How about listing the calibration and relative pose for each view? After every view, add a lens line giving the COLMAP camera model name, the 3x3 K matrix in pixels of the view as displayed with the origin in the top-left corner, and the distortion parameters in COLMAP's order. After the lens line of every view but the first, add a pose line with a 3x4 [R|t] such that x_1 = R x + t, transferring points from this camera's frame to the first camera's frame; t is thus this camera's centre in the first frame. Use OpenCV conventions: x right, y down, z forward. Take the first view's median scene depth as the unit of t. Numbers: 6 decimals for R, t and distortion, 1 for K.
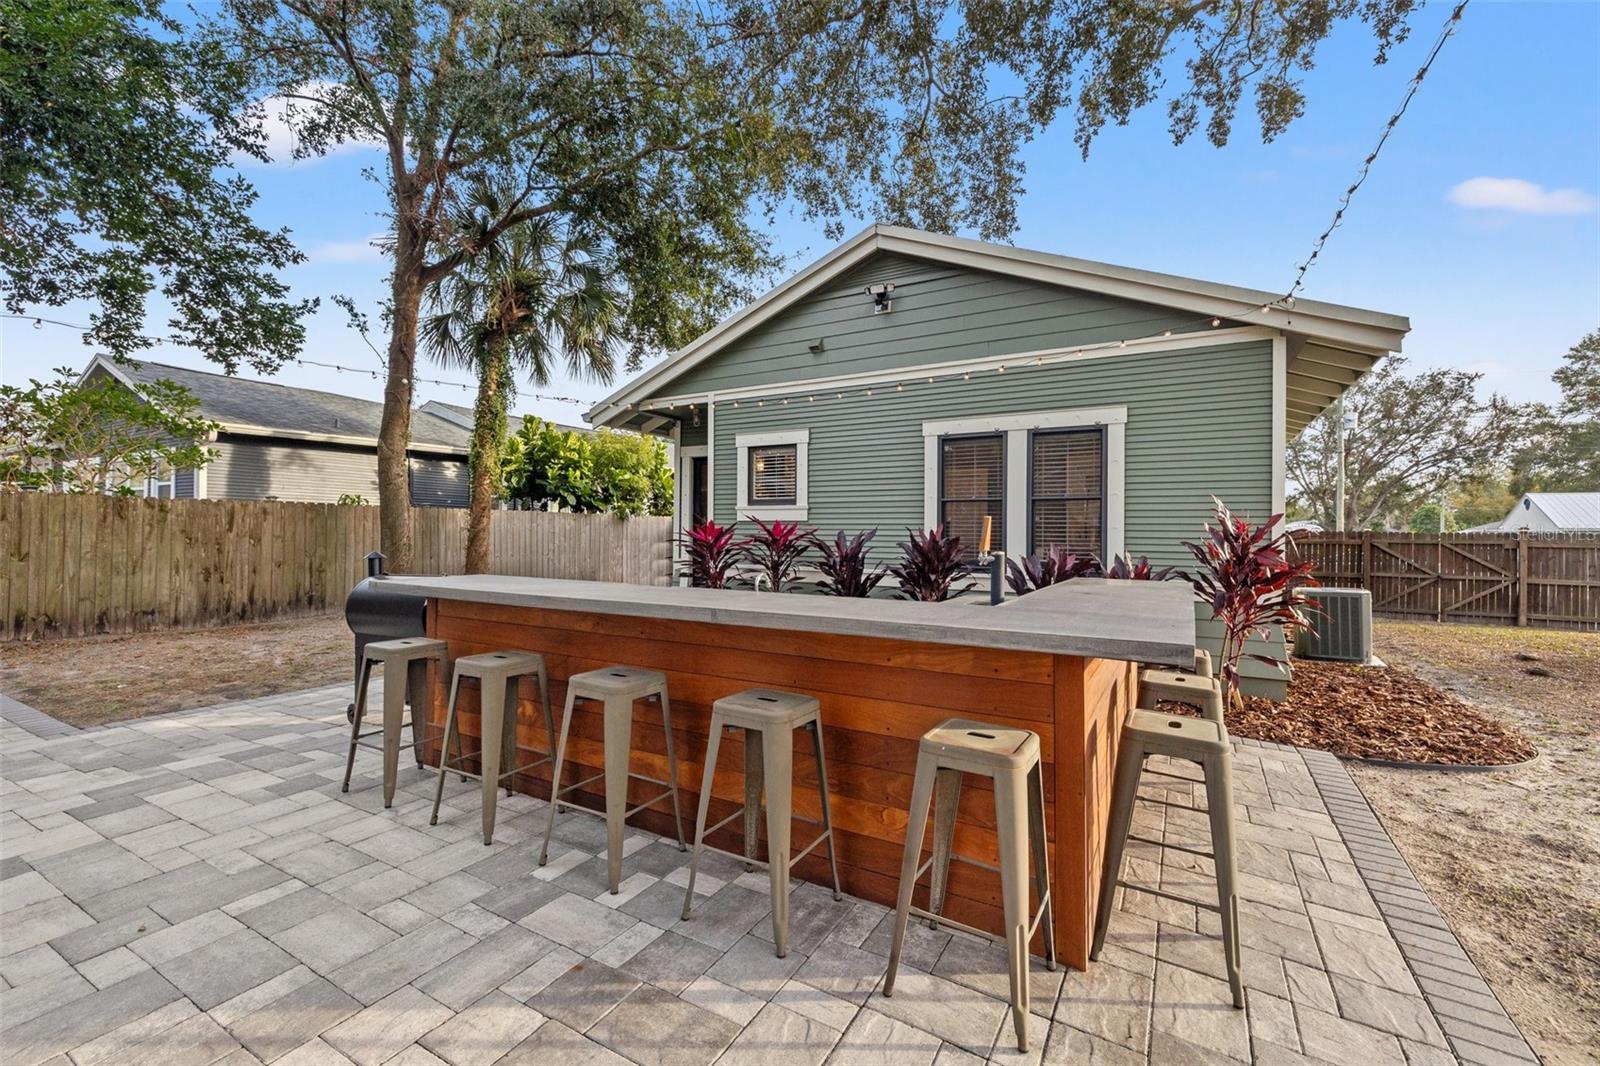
lens RADIAL K [[671.4, 0, 803.1], [0, 671.4, 527.4], [0, 0, 1]] dist [0.003287, -0.000252]
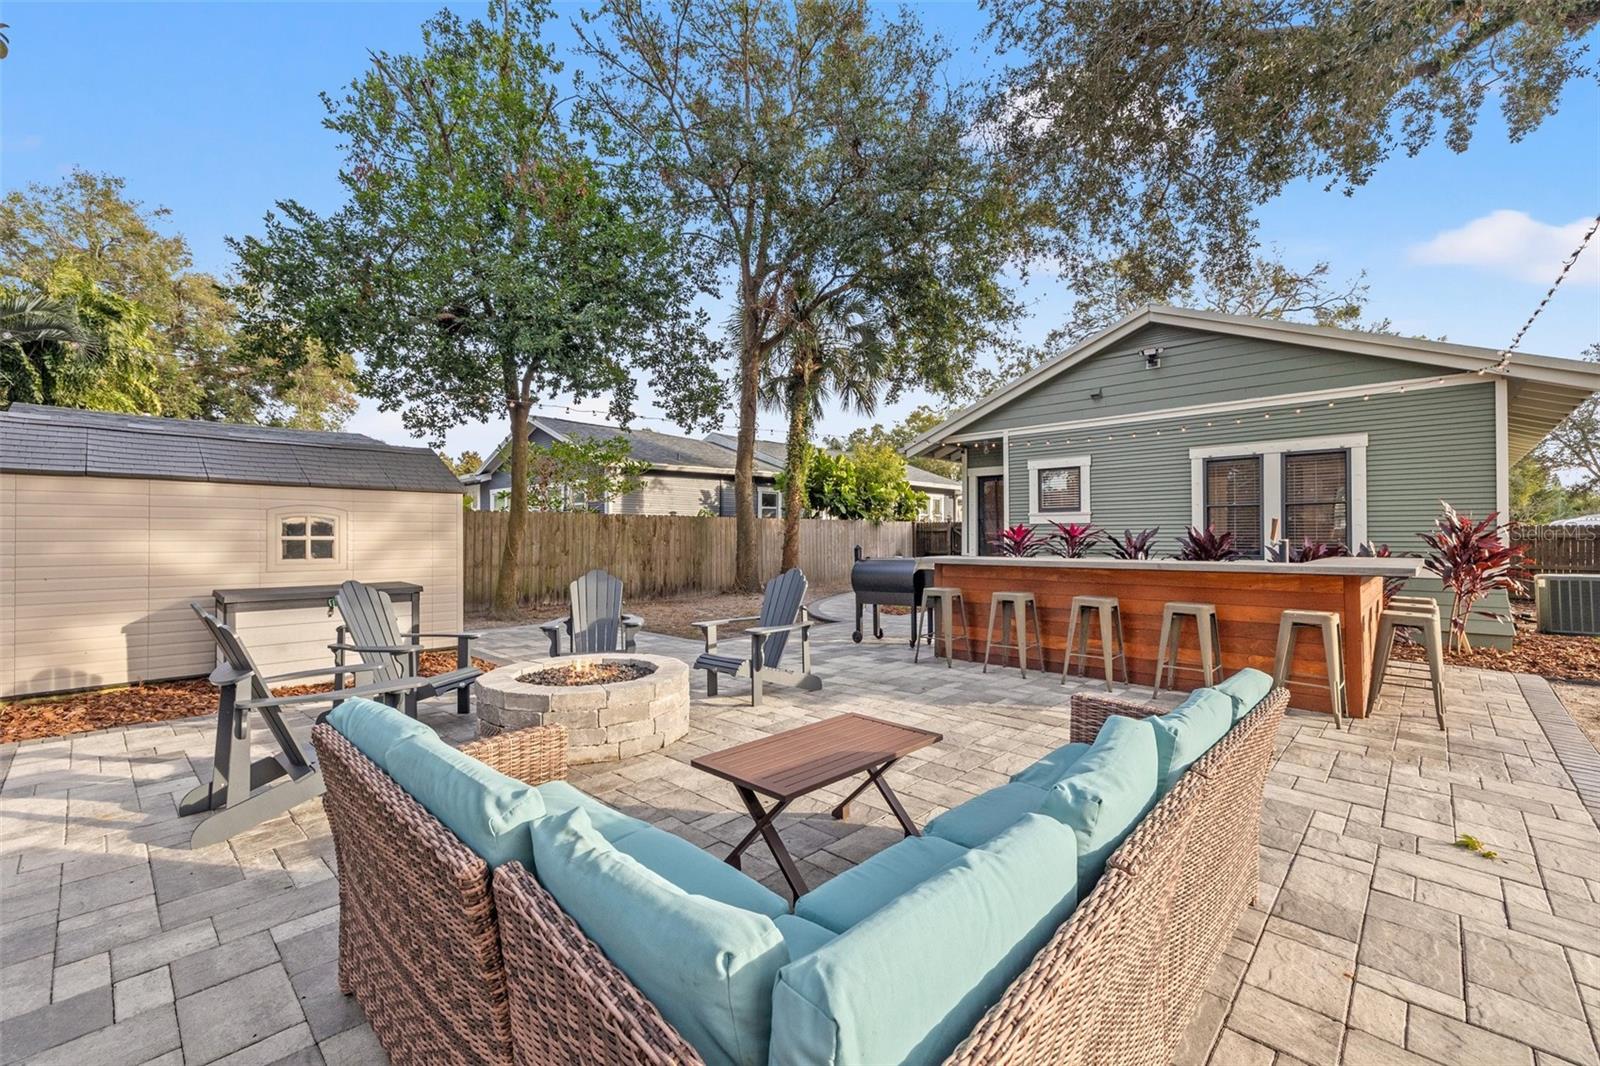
lens RADIAL K [[671.4, 0, 807.6], [0, 671.4, 527.4], [0, 0, 1]] dist [0.003287, -0.000252]
pose [[0.972983, -0.014221, -0.230438, -0.153332], [0.012832, 0.999889, -0.007527, 0.001242], [0.230520, 0.004366, 0.973058, -0.289256]]
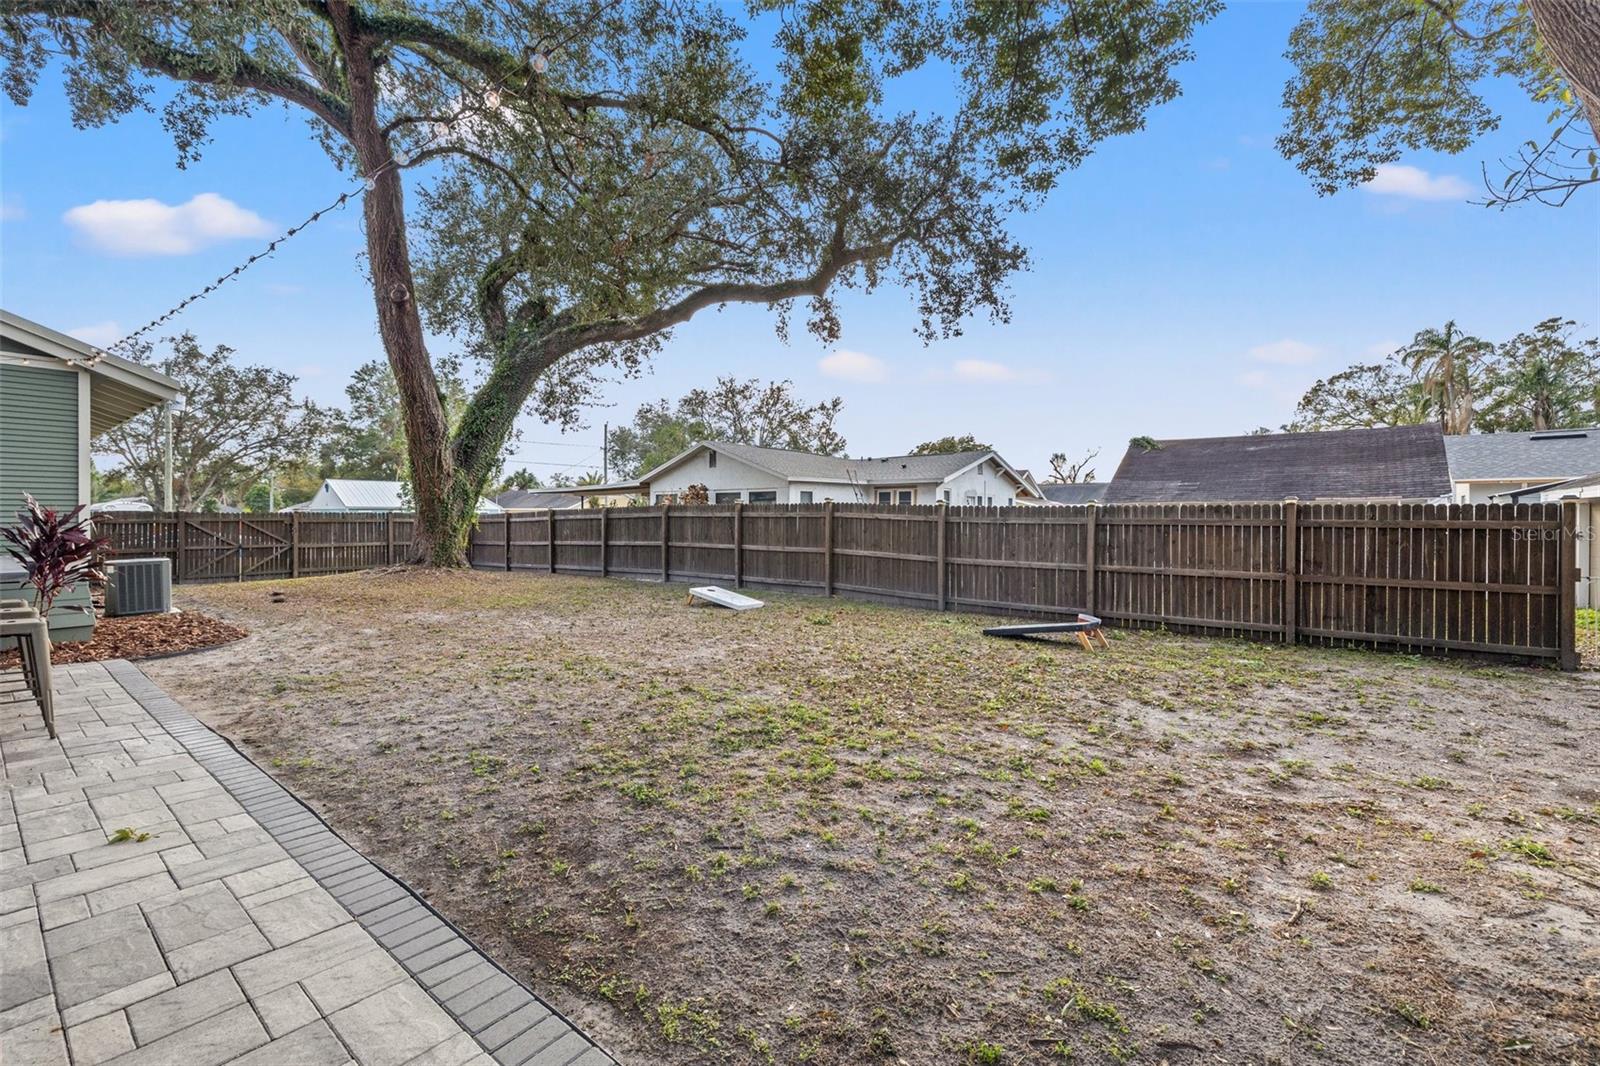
lens RADIAL K [[671.4, 0, 797.7], [0, 671.4, 517.3], [0, 0, 1]] dist [0.003287, -0.000252]
pose [[0.152293, -0.013783, 0.988239, -0.190844], [-0.005740, 0.999874, 0.014829, -0.009729], [-0.988319, -0.007931, 0.152194, -0.288103]]
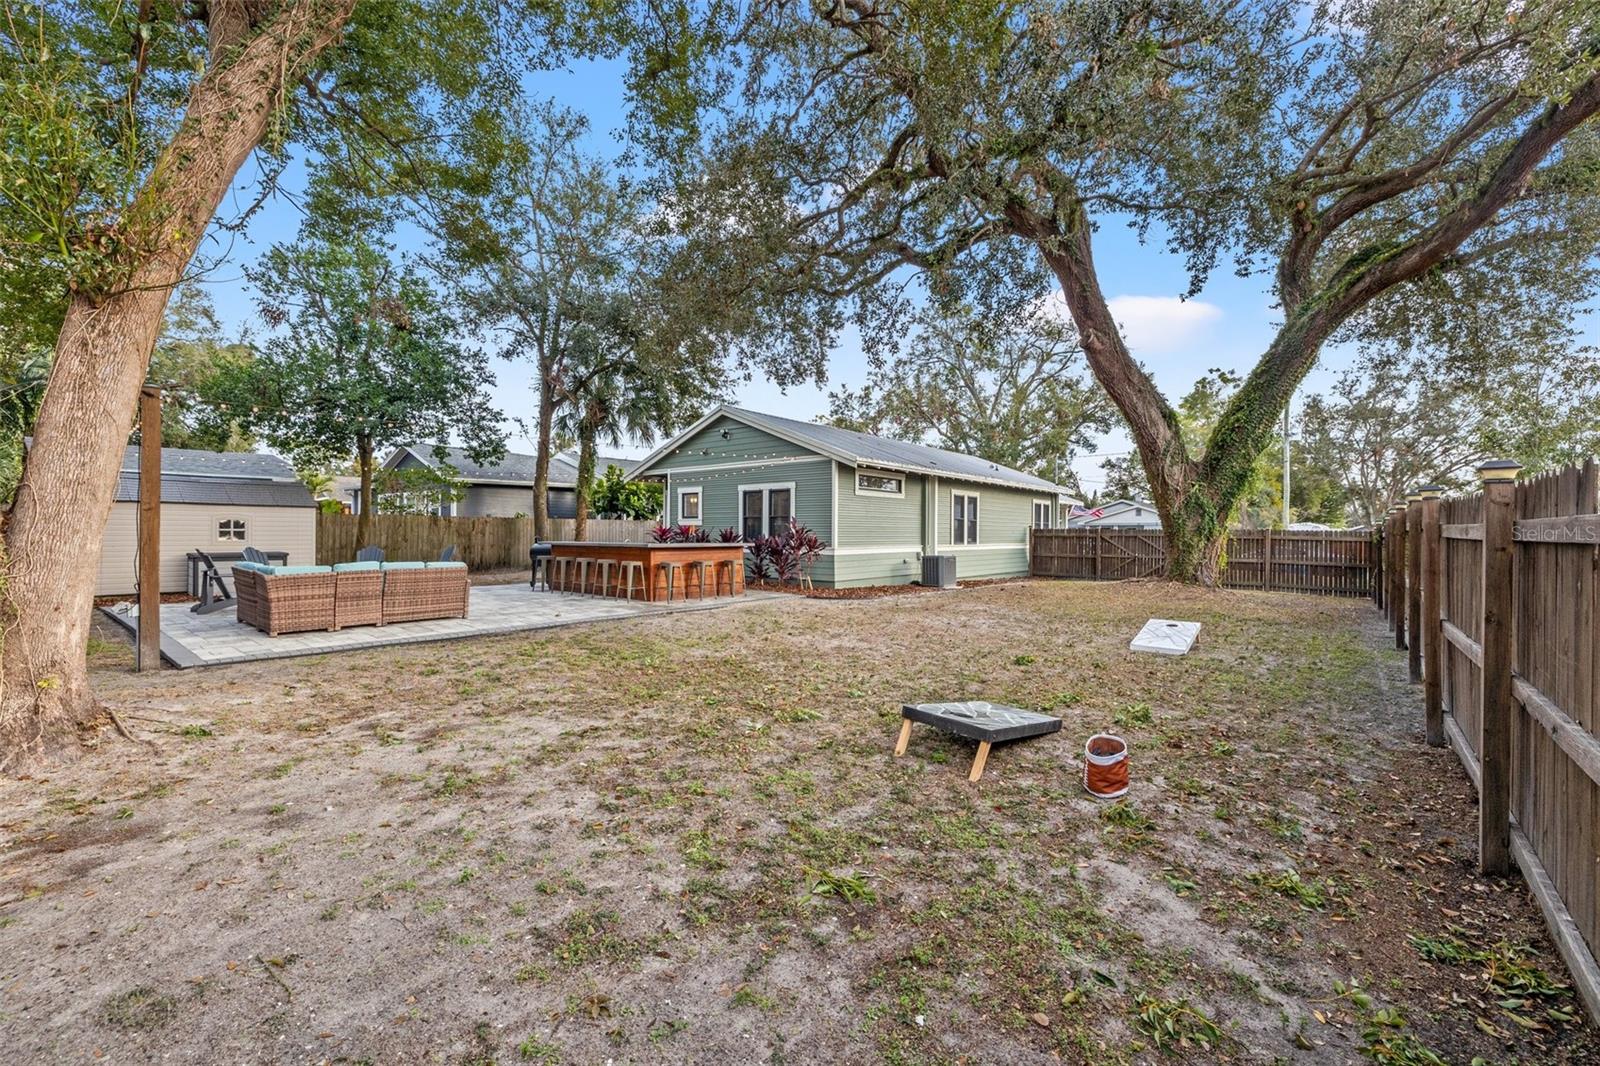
lens RADIAL K [[671.4, 0, 799.3], [0, 671.4, 528.4], [0, 0, 1]] dist [0.003287, -0.000252]
pose [[0.985258, -0.005088, -0.170997, 0.486429], [0.005035, 0.999987, -0.000740, 0.003454], [0.170998, -0.000132, 0.985271, -0.827400]]
